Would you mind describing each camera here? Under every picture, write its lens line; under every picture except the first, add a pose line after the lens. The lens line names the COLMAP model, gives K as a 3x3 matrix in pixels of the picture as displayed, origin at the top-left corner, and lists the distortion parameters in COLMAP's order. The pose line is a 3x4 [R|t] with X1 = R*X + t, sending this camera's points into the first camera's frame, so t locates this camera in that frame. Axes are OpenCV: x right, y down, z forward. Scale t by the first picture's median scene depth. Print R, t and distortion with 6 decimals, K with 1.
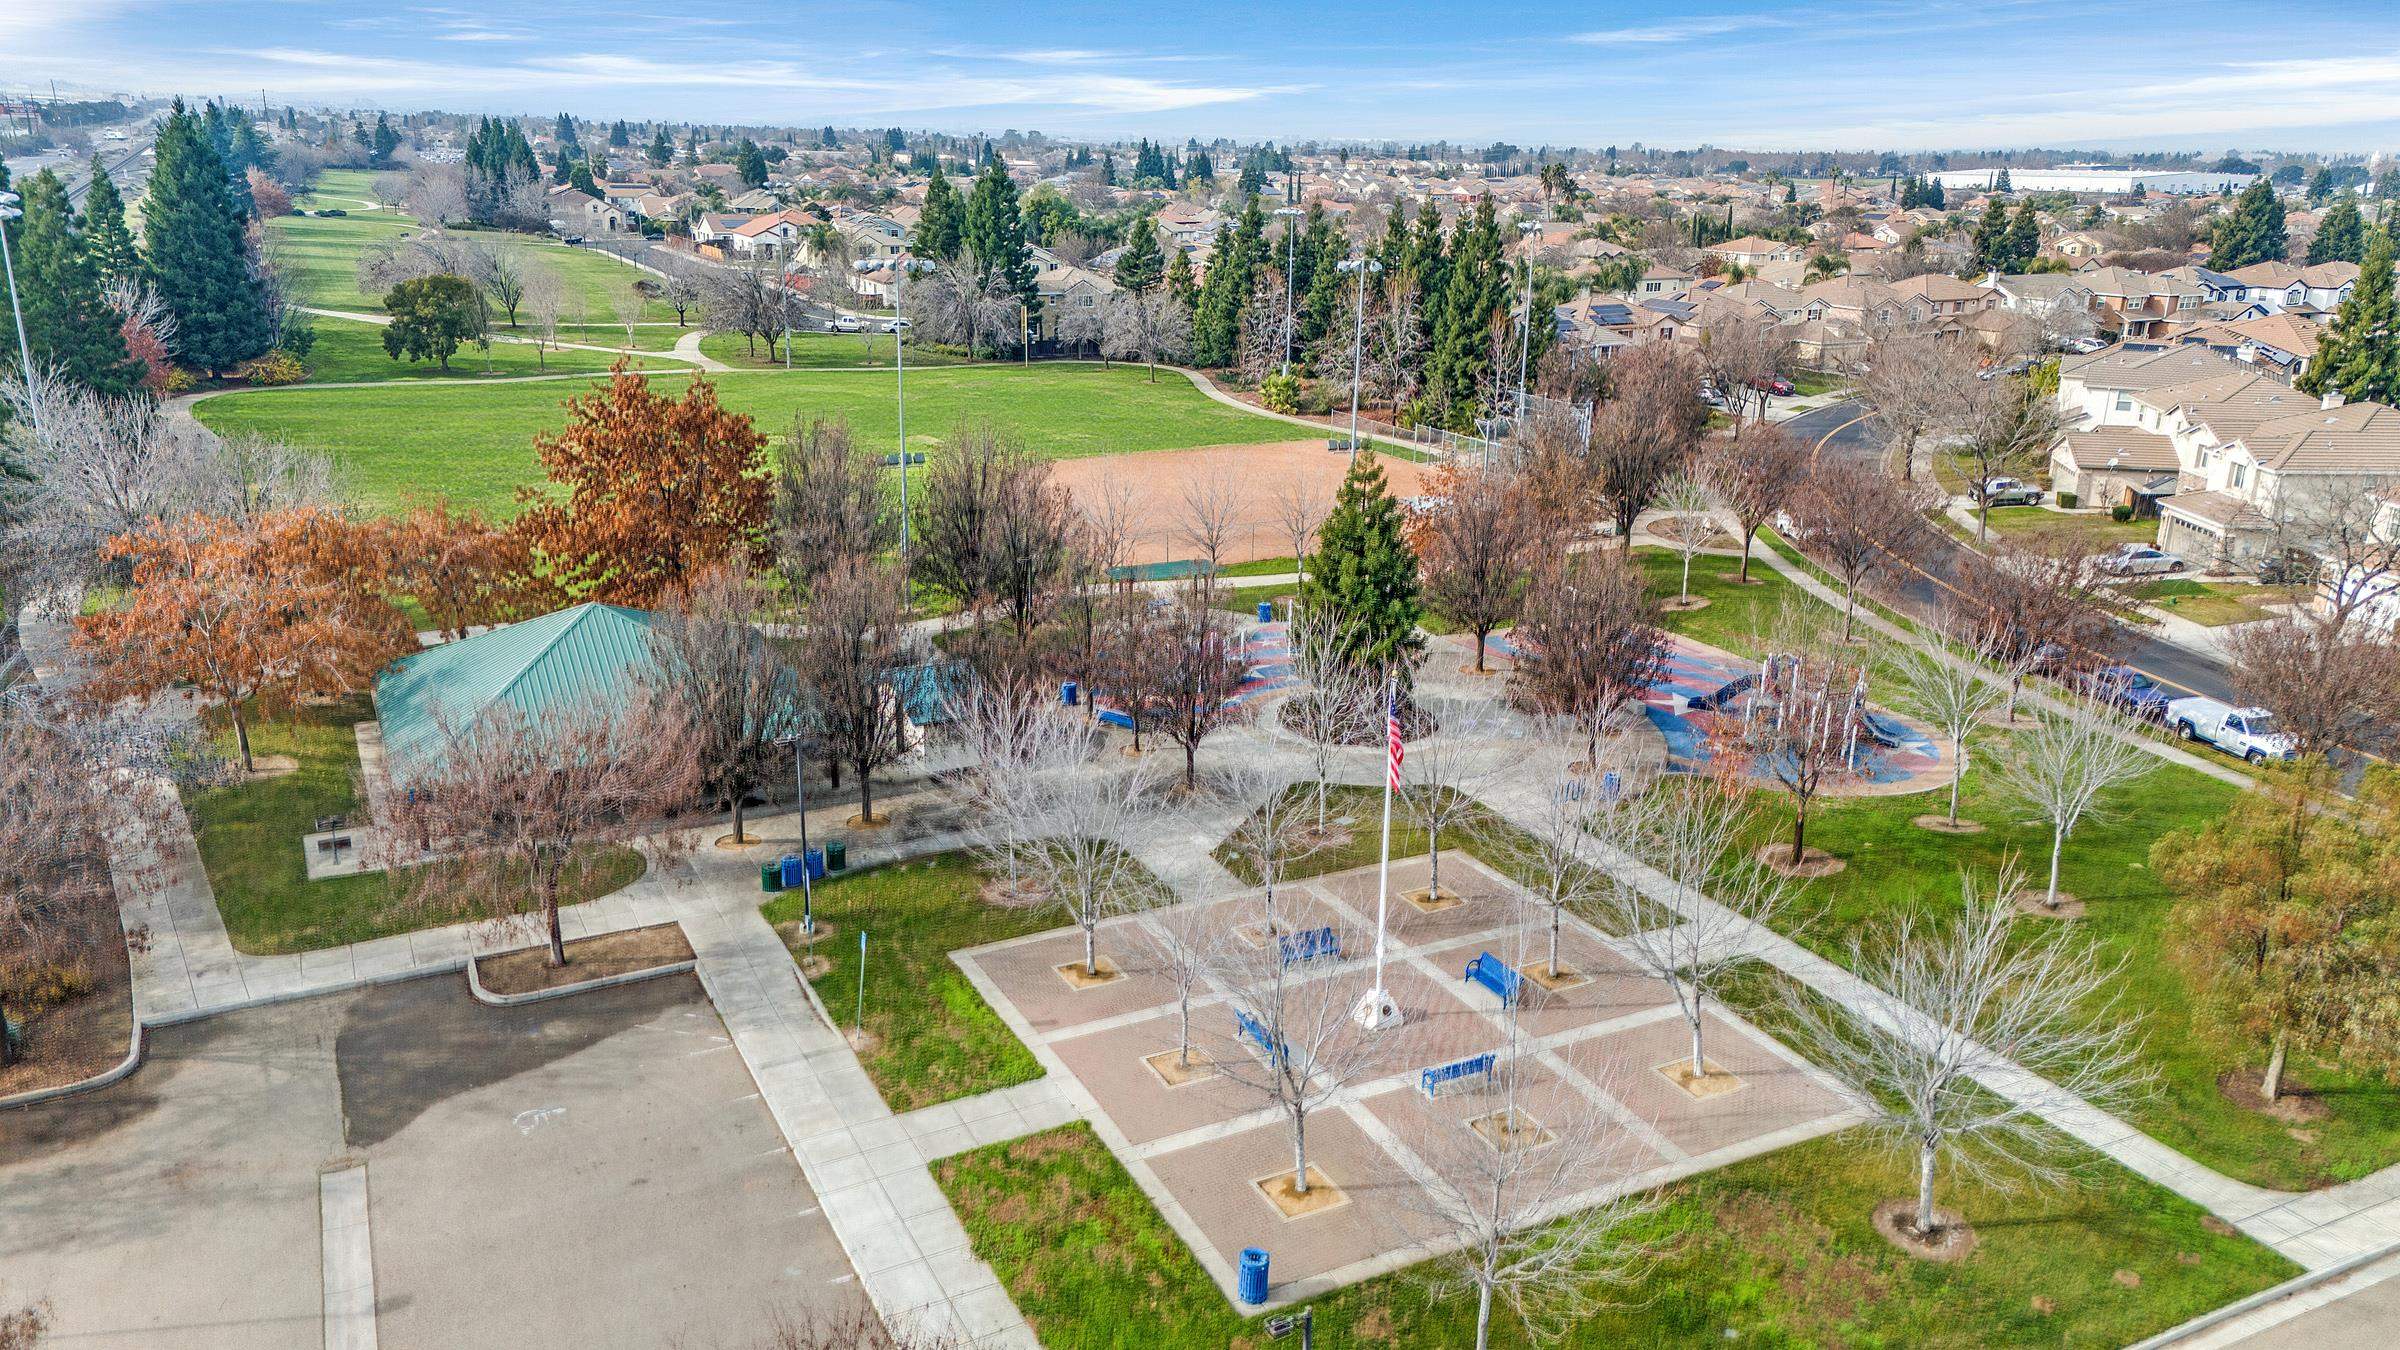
lens RADIAL K [[1722.3, 0, 1200.0], [0, 1722.3, 675.0], [0, 0, 1]] dist [0.118780, -0.076639]
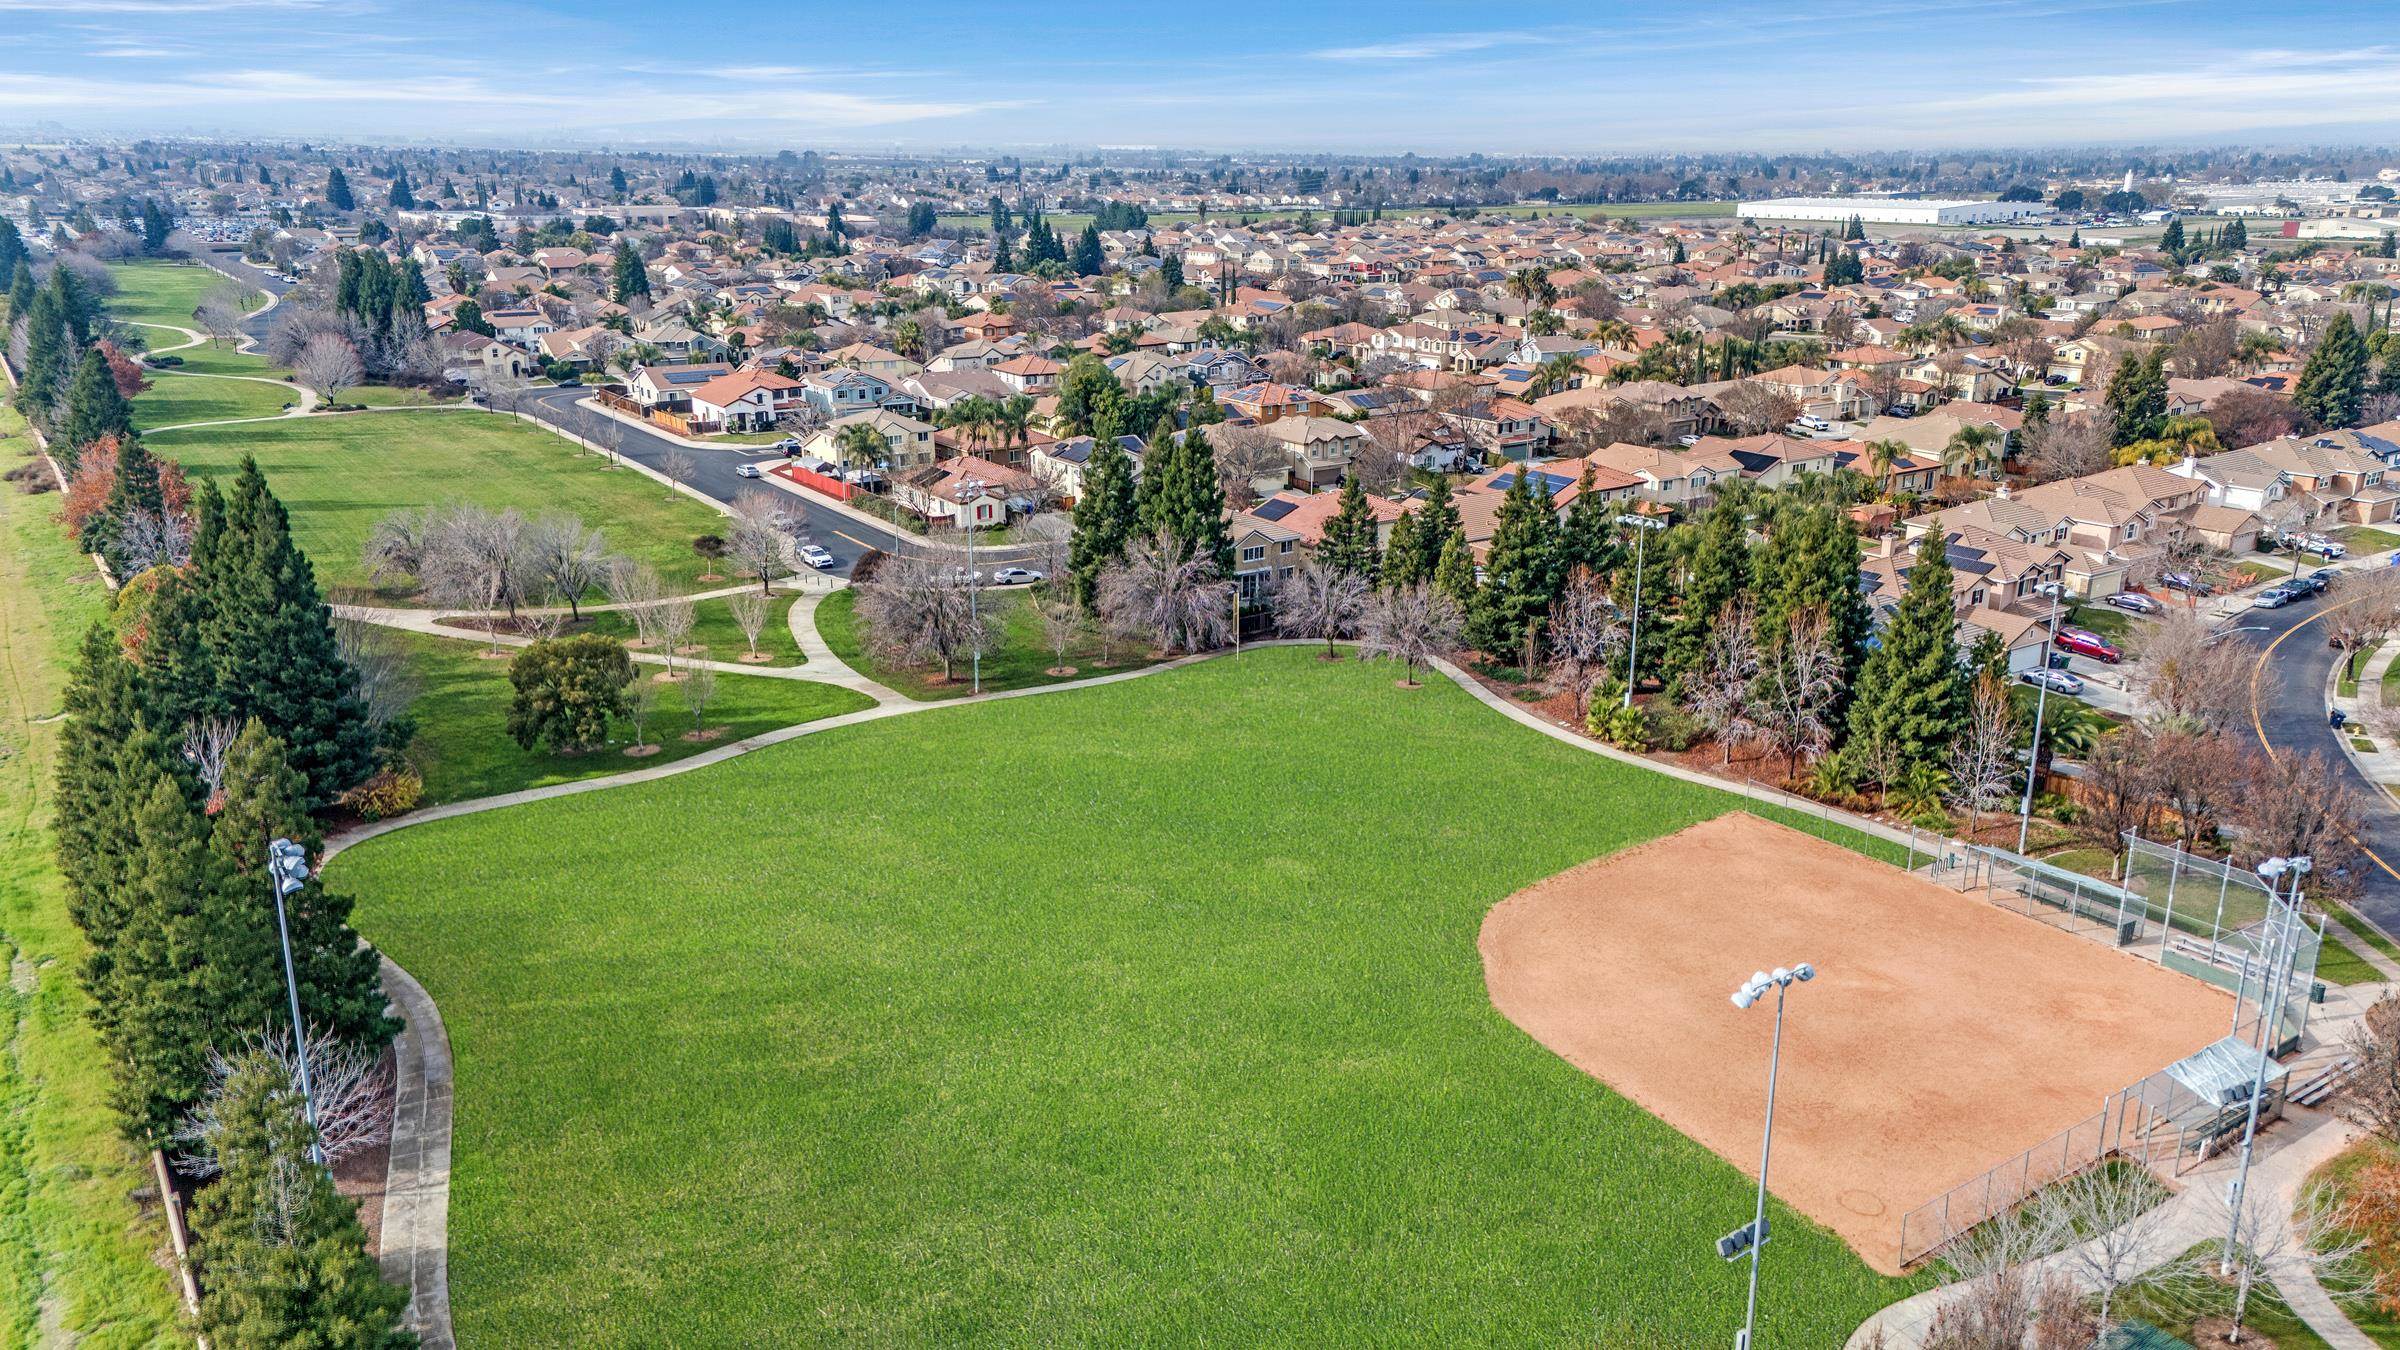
lens RADIAL K [[1739.9, 0, 1200.0], [0, 1739.9, 675.0], [0, 0, 1]] dist [0.070664, -0.002879]
pose [[0.991701, -0.054320, 0.116523, -0.145630], [0.054993, 0.998483, -0.002569, -0.113945], [-0.116207, 0.008955, 0.993185, 0.108811]]
